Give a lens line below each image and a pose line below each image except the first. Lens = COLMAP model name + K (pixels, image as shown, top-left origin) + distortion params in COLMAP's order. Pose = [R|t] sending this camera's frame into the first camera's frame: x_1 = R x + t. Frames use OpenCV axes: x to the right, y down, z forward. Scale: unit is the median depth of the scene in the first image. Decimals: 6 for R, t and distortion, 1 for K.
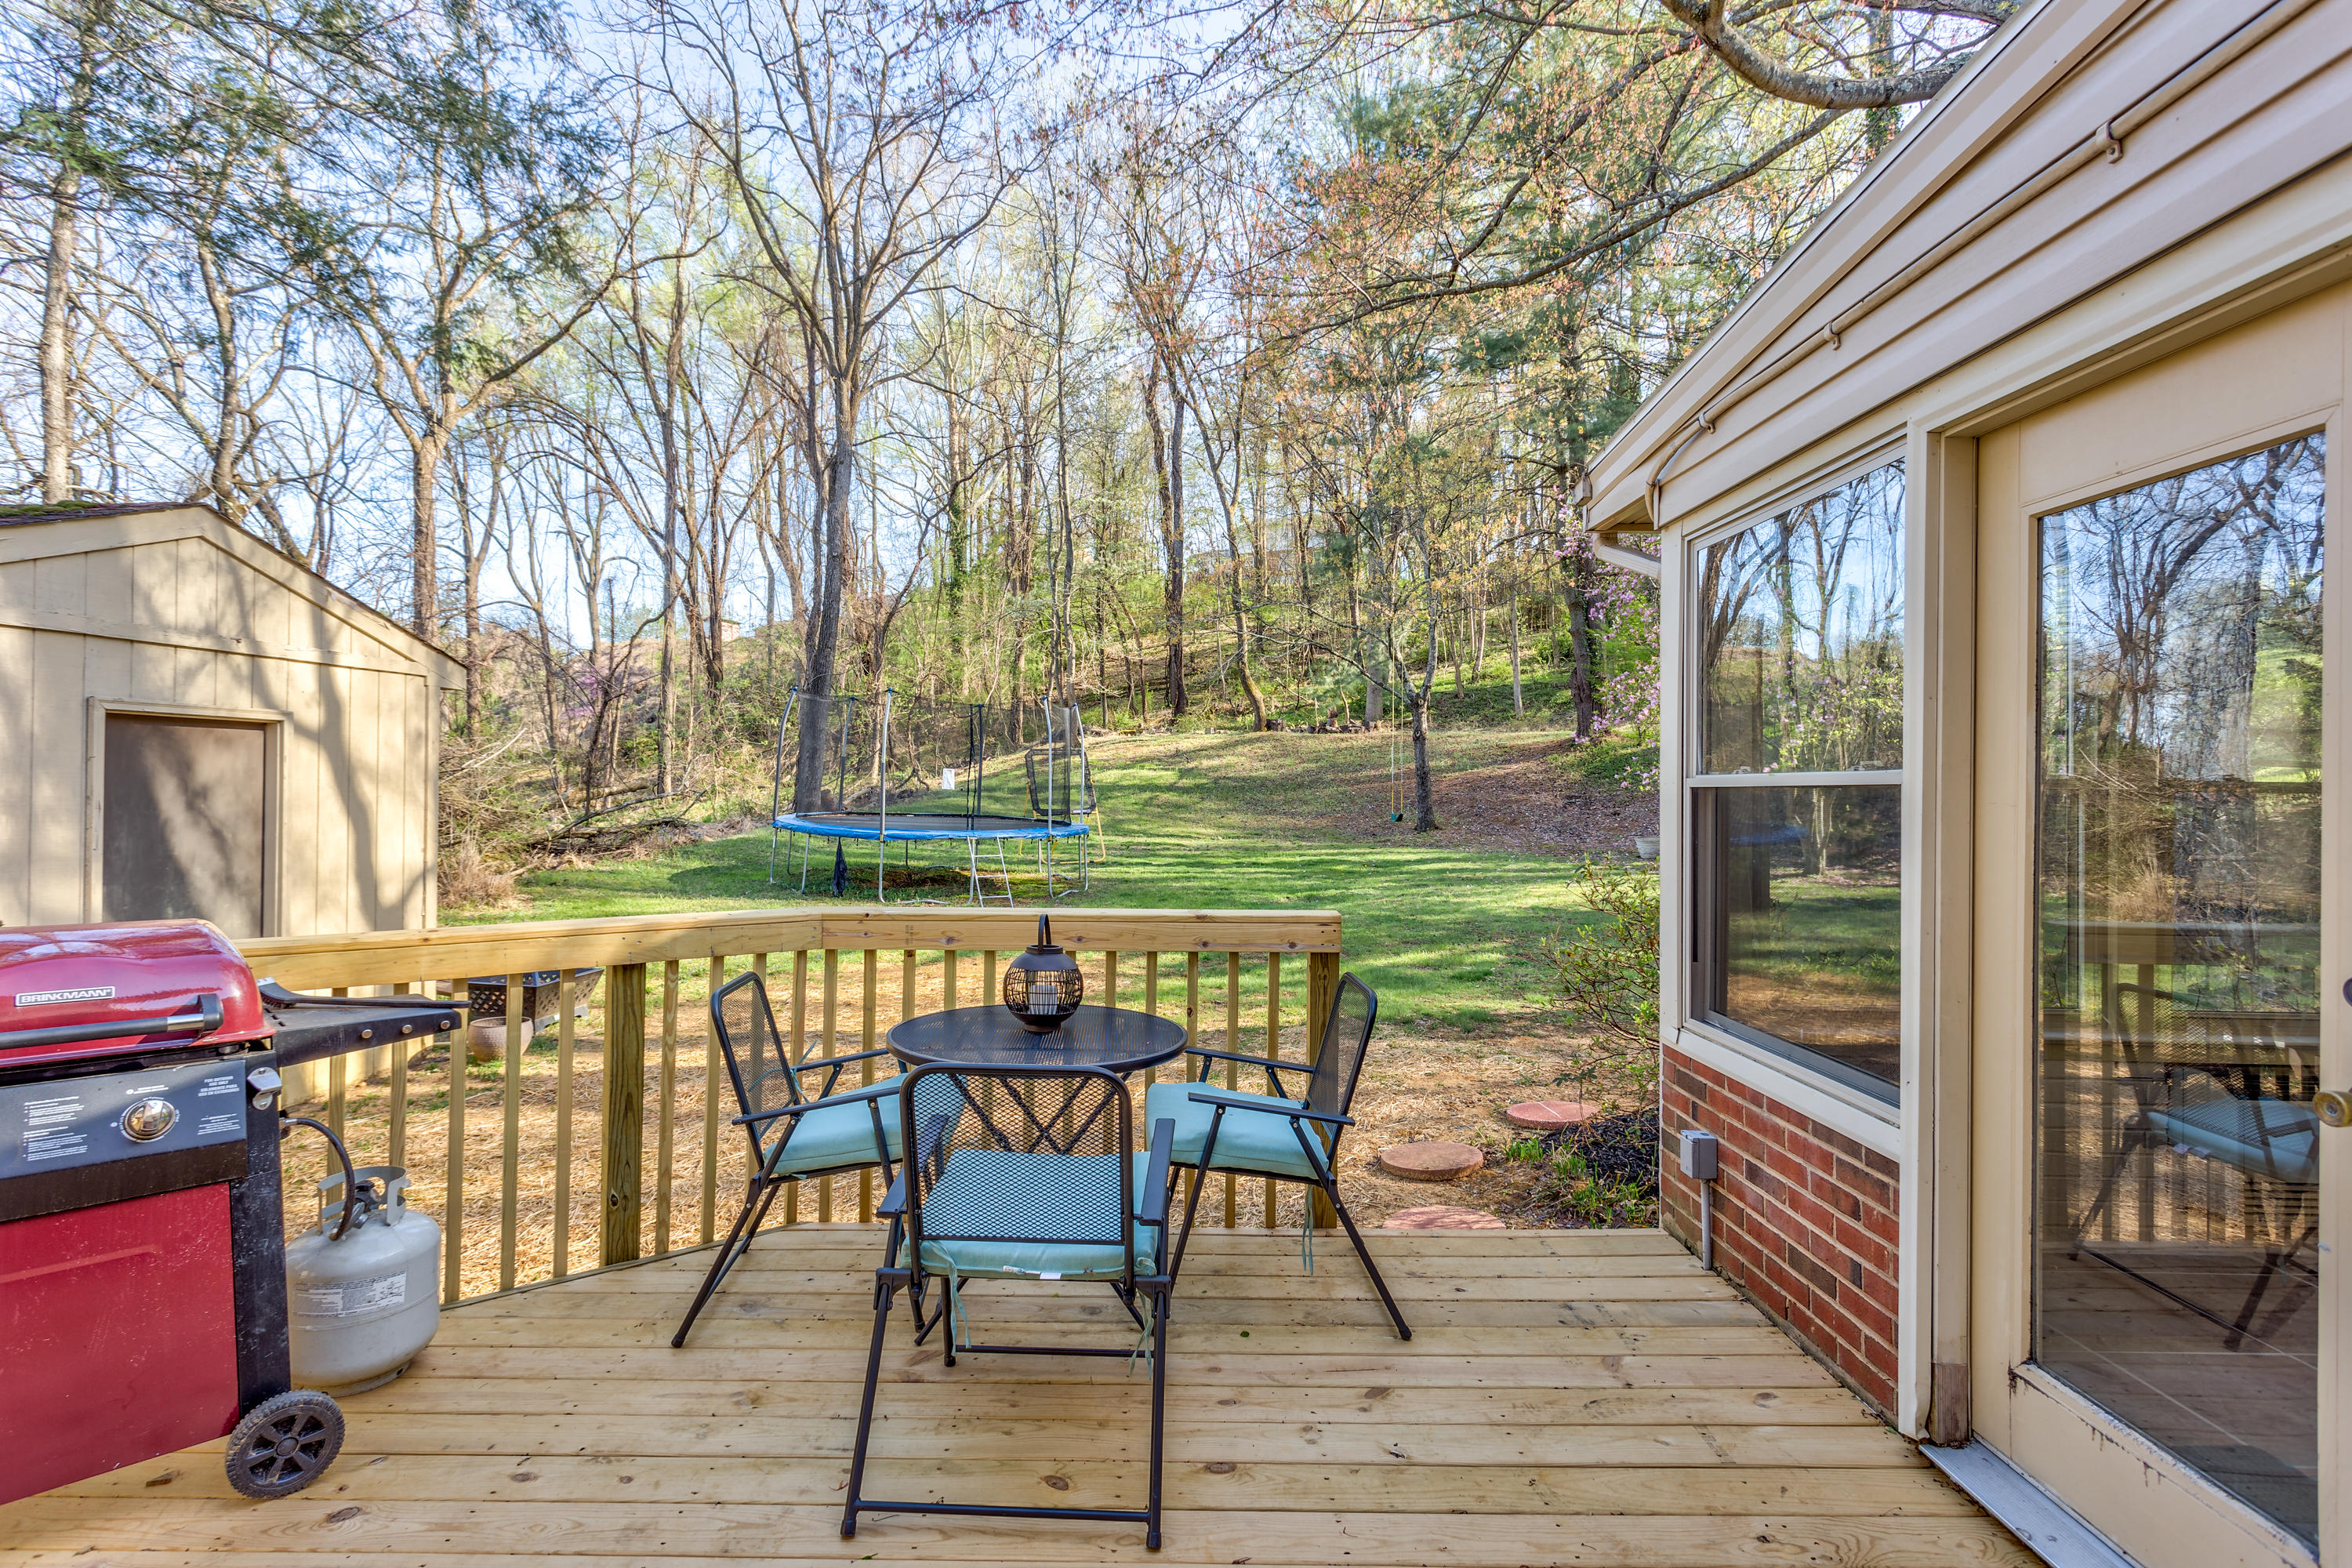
lens RADIAL K [[1127.3, 0, 1175.0], [0, 1127.3, 783.5], [0, 0, 1]] dist [0.001168, 0.000384]
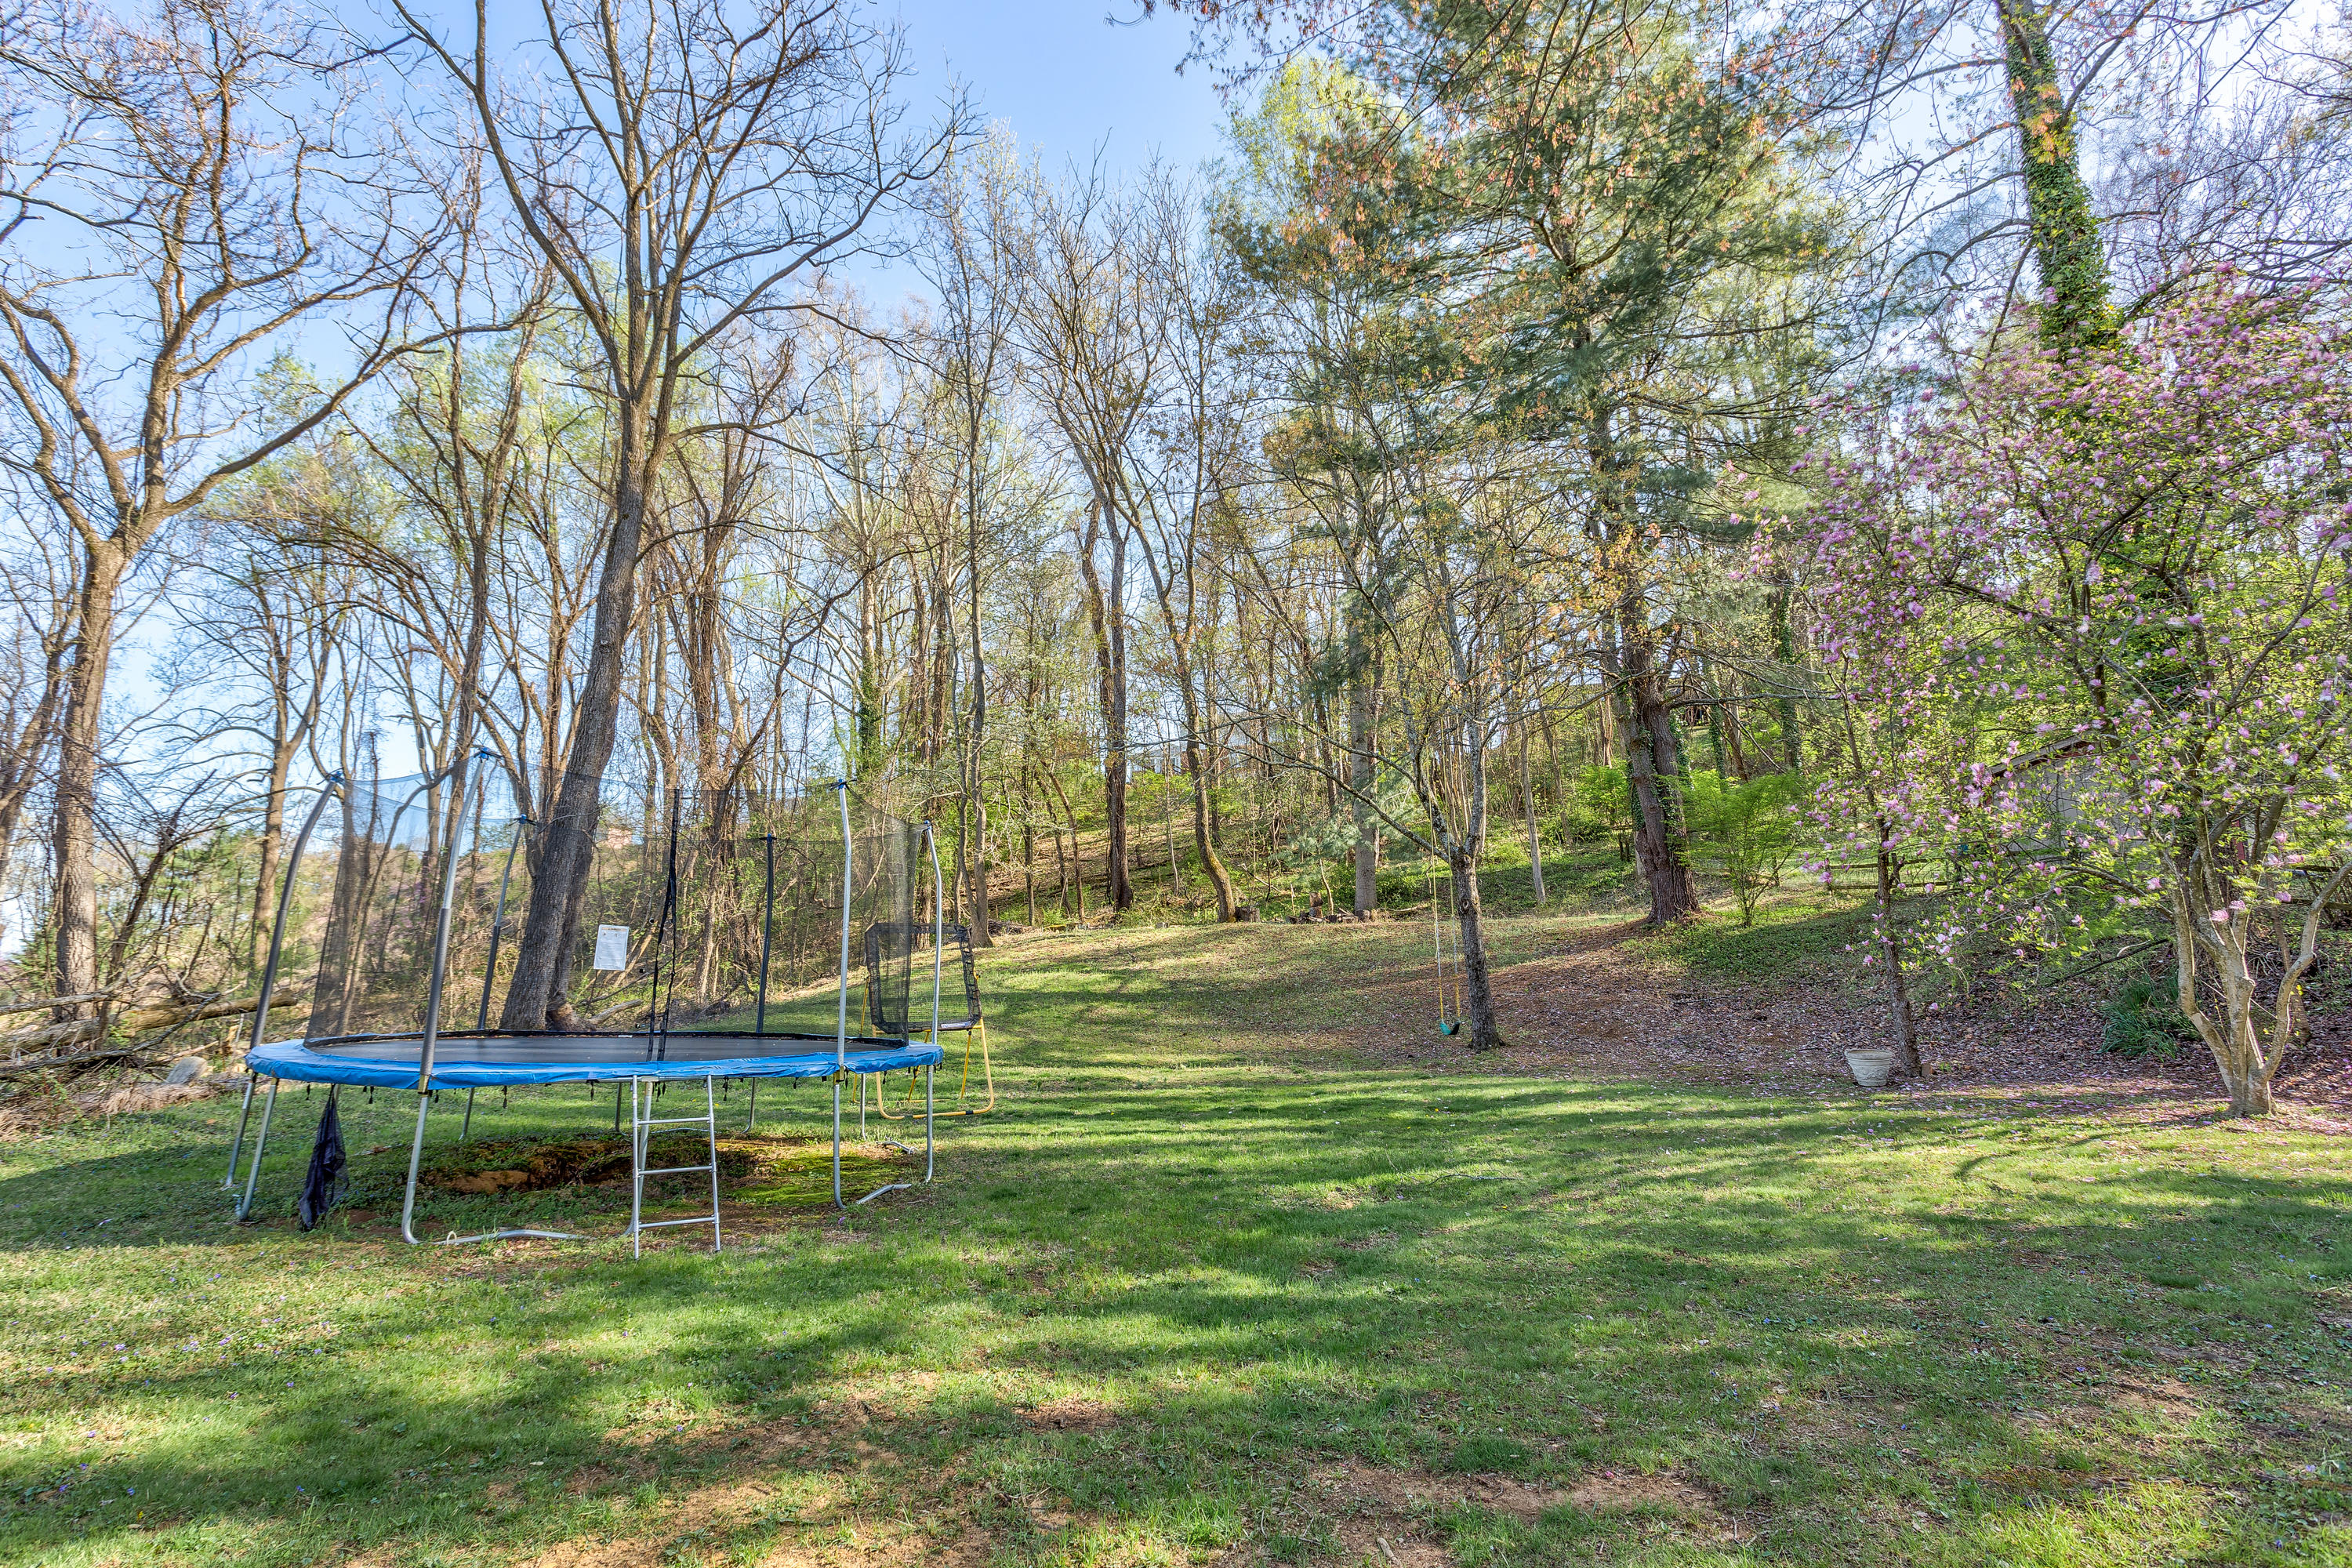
lens RADIAL K [[1127.3, 0, 1170.6], [0, 1127.3, 778.7], [0, 0, 1]] dist [0.001168, 0.000384]
pose [[0.998942, -0.008975, 0.045112, 0.002390], [0.017837, 0.979616, -0.200085, 0.009469], [-0.042397, 0.200678, 0.978739, 0.199283]]
